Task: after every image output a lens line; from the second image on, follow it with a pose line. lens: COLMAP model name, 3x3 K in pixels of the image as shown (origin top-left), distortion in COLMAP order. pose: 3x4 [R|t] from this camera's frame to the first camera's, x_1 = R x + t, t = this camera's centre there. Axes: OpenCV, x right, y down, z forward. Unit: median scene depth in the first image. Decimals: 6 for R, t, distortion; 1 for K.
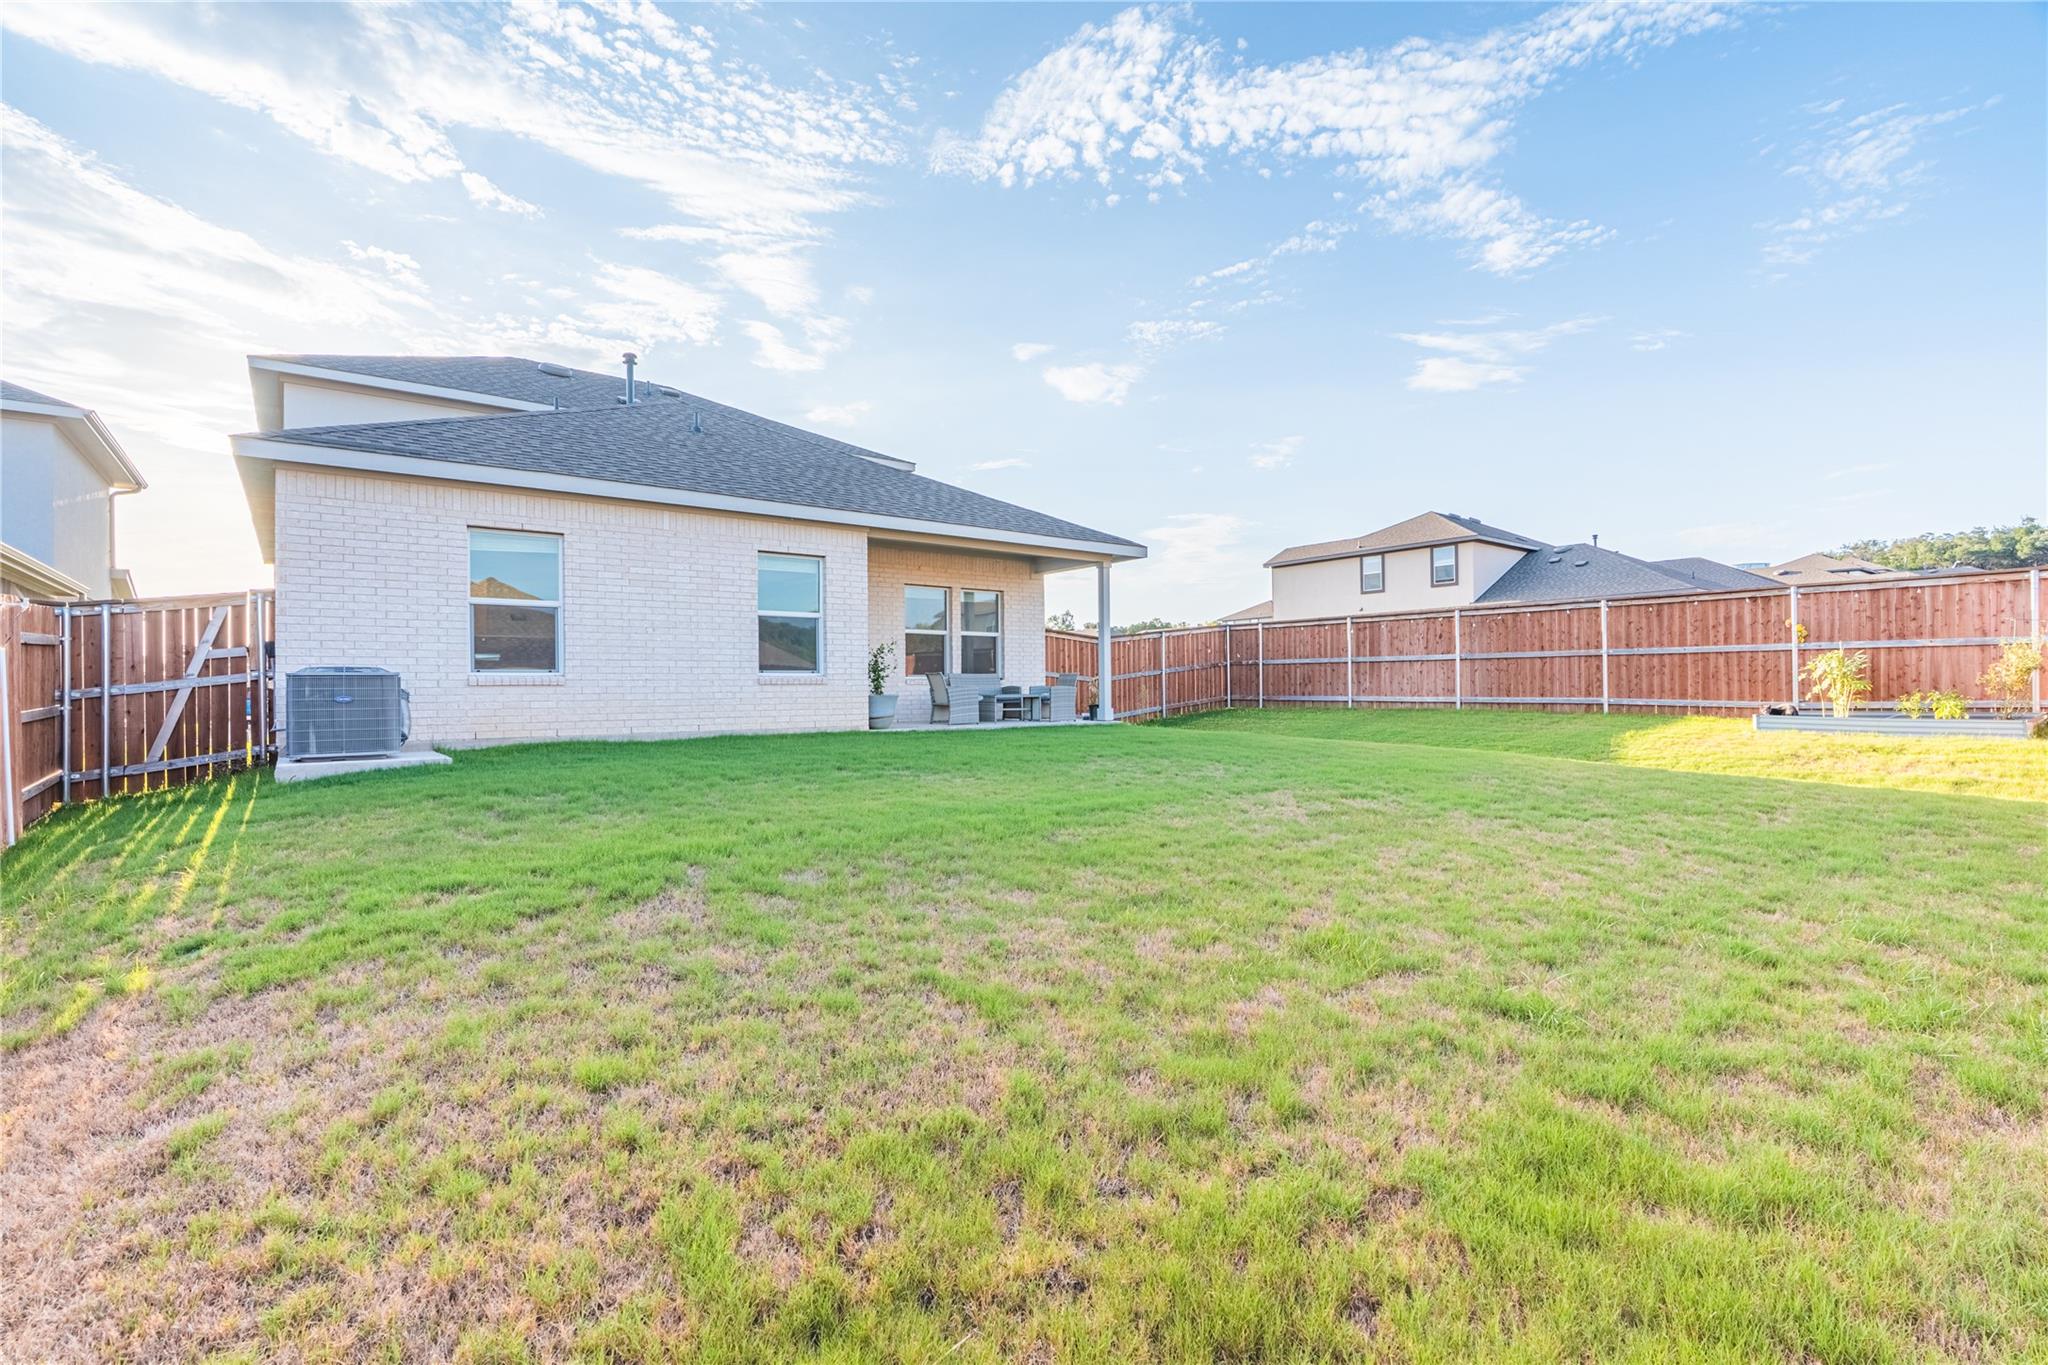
lens RADIAL K [[950.9, 0, 1033.8], [0, 950.9, 681.1], [0, 0, 1]] dist [0.004323, 0.000243]
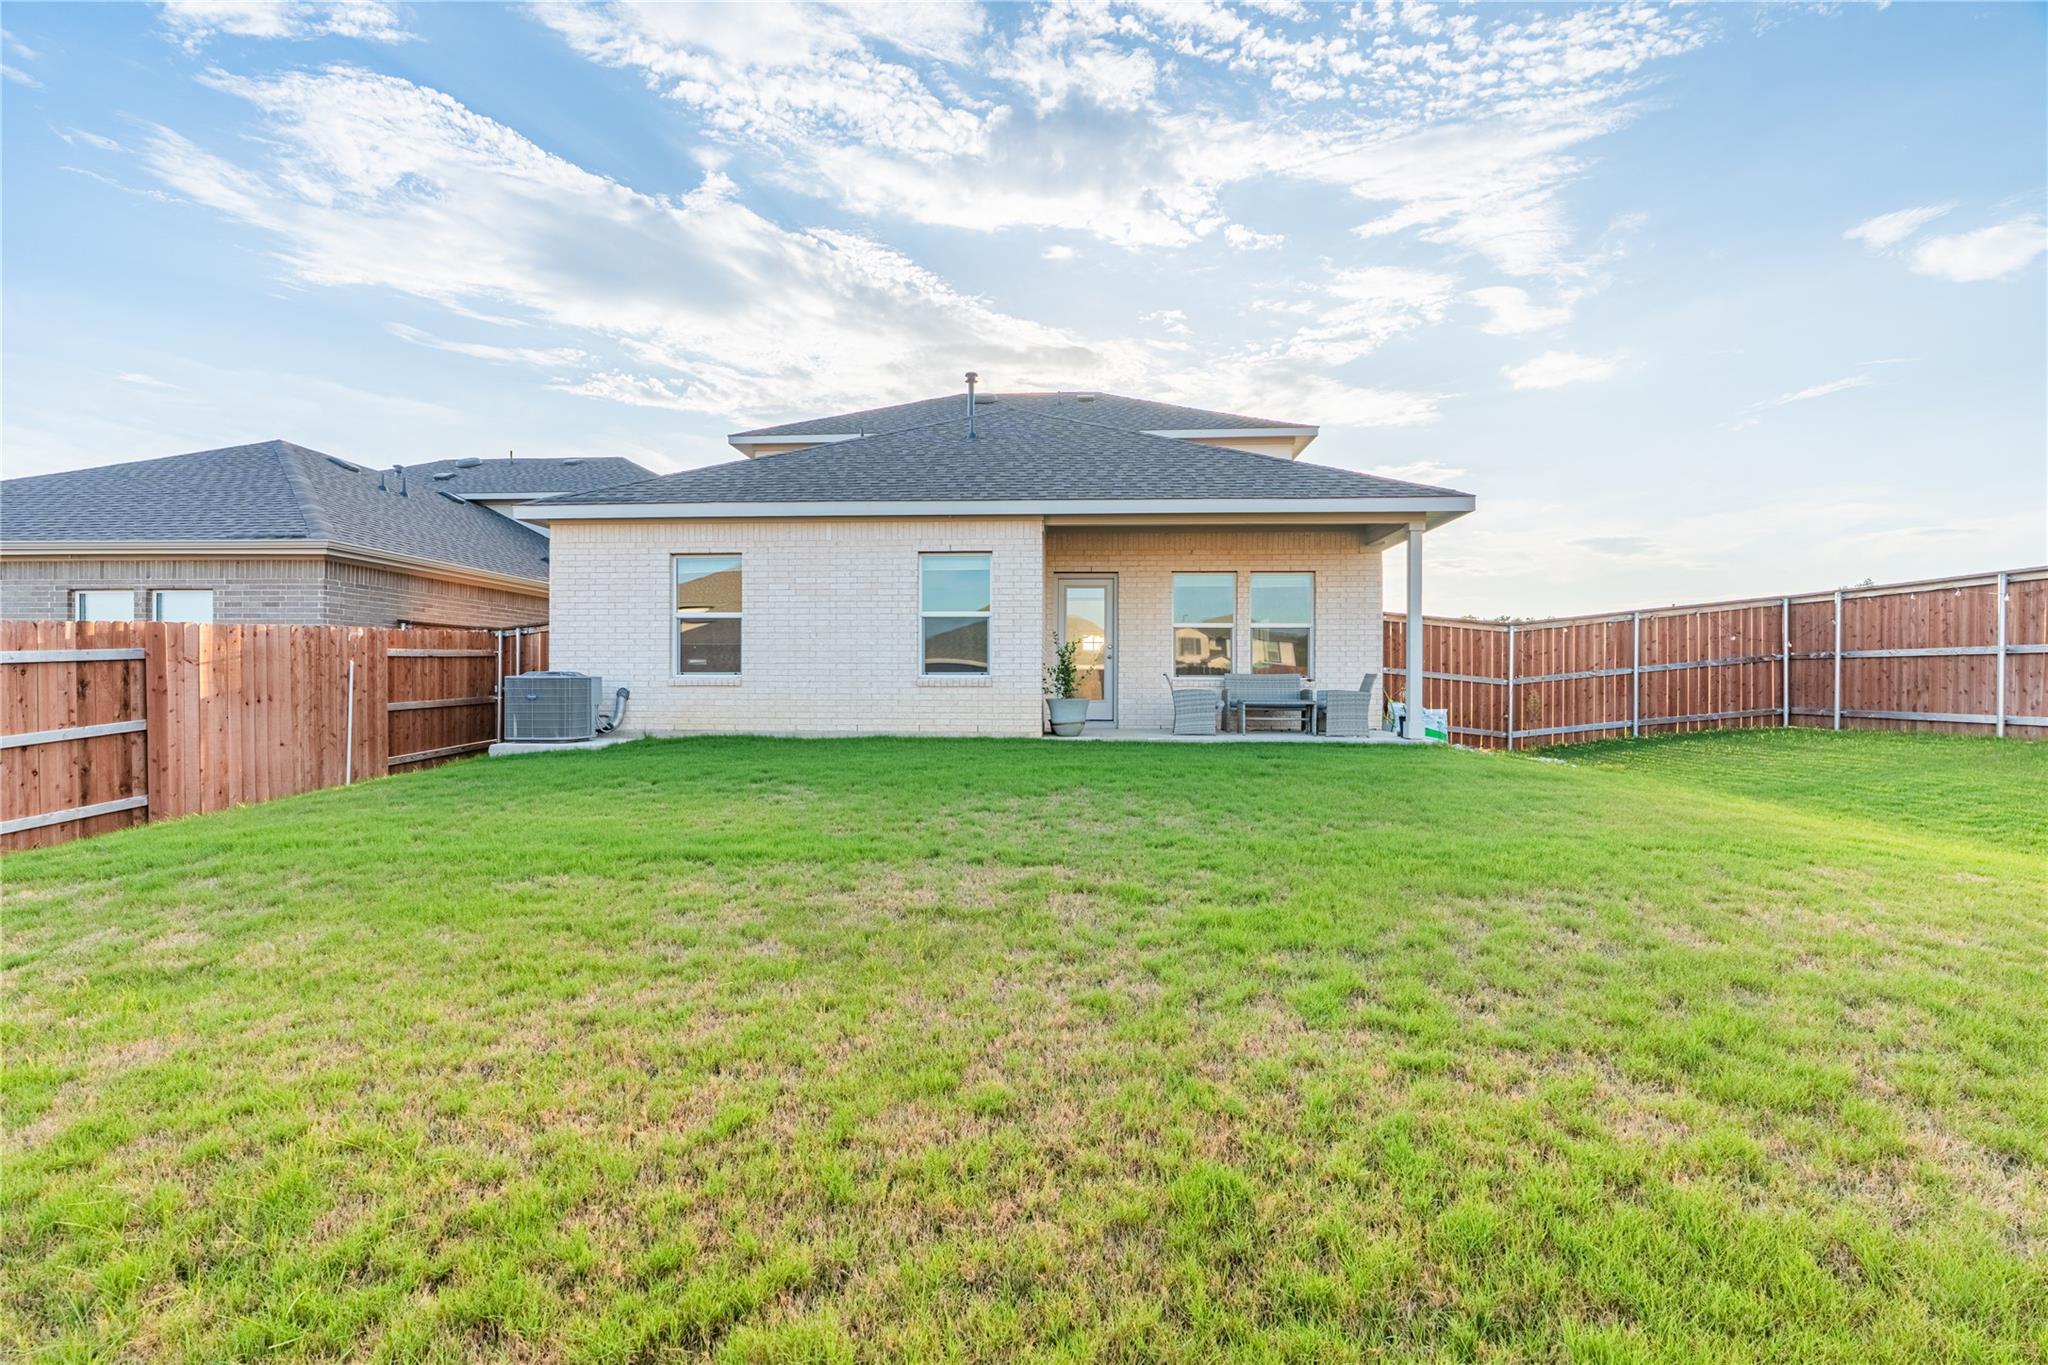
lens RADIAL K [[950.9, 0, 1036.8], [0, 950.9, 678.4], [0, 0, 1]] dist [0.004323, 0.000243]
pose [[0.745199, 0.008723, -0.666785, 0.431351], [-0.003577, 0.999952, 0.009084, -0.013361], [0.666833, -0.004385, 0.745195, 0.314566]]
